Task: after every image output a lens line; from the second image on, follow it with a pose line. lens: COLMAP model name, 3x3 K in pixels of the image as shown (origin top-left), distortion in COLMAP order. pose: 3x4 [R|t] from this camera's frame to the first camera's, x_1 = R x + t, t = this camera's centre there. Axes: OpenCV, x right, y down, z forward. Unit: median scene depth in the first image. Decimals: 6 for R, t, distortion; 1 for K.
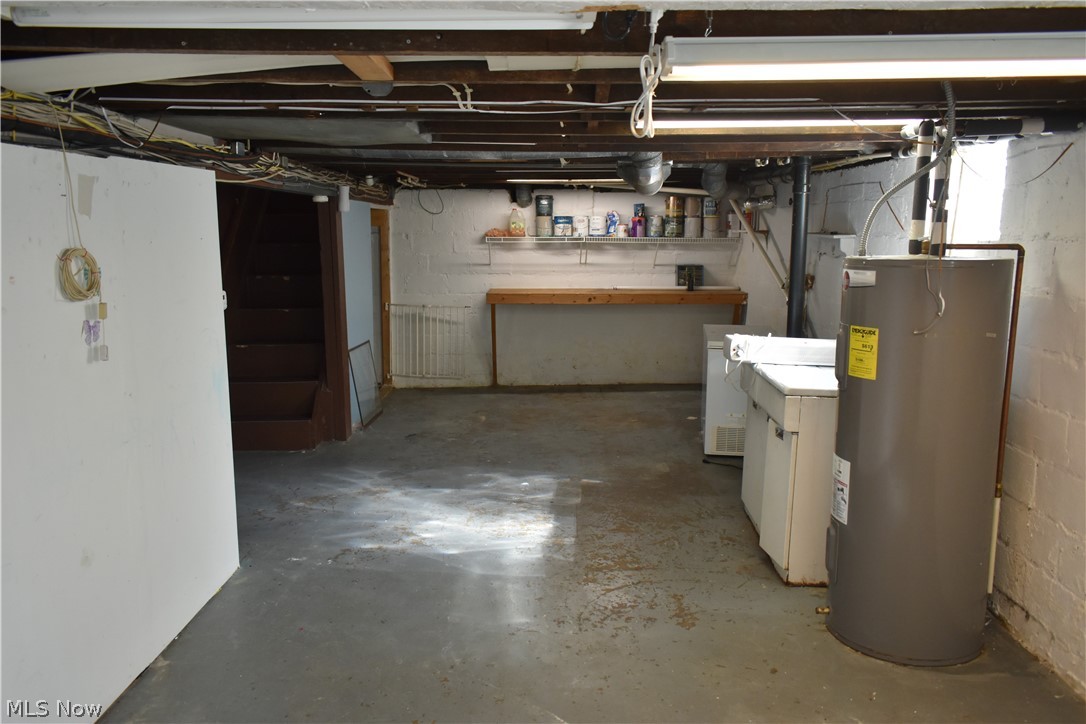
lens RADIAL K [[848.8, 0, 542.9], [0, 848.8, 361.5], [0, 0, 1]] dist [-0.003489, 0.005379]
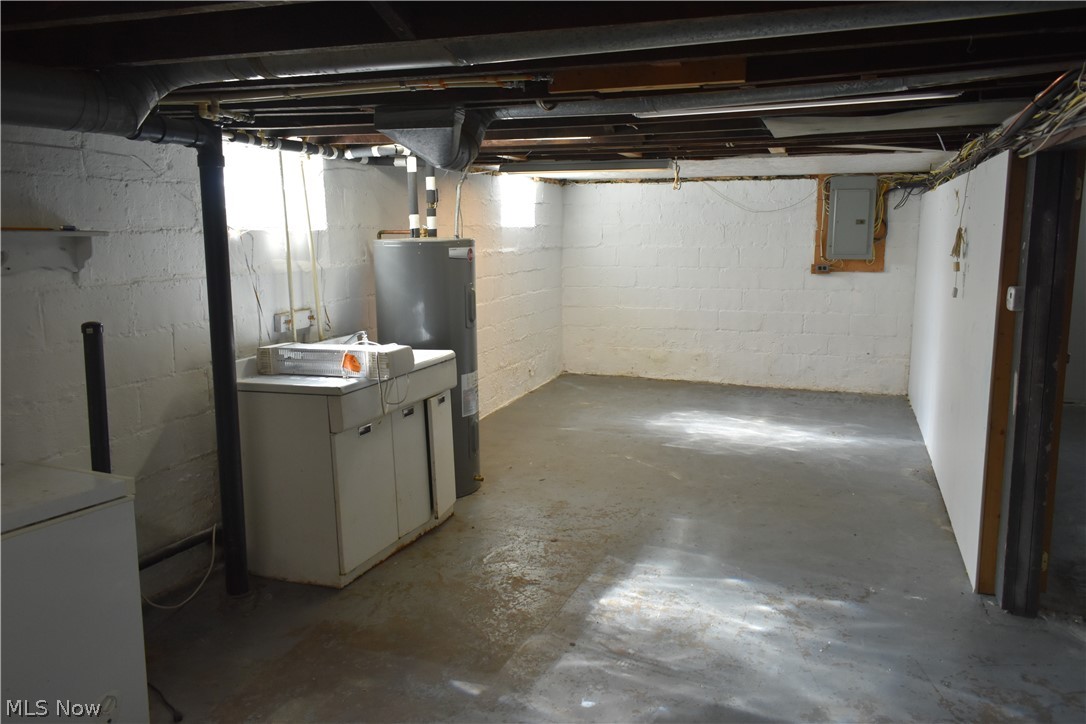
lens RADIAL K [[848.8, 0, 546.6], [0, 848.8, 365.6], [0, 0, 1]] dist [-0.003489, 0.005379]
pose [[-0.946952, -0.044671, 0.318257, -0.180984], [0.058186, 0.950095, 0.306486, -0.253574], [-0.316065, 0.308746, -0.897095, 1.656275]]
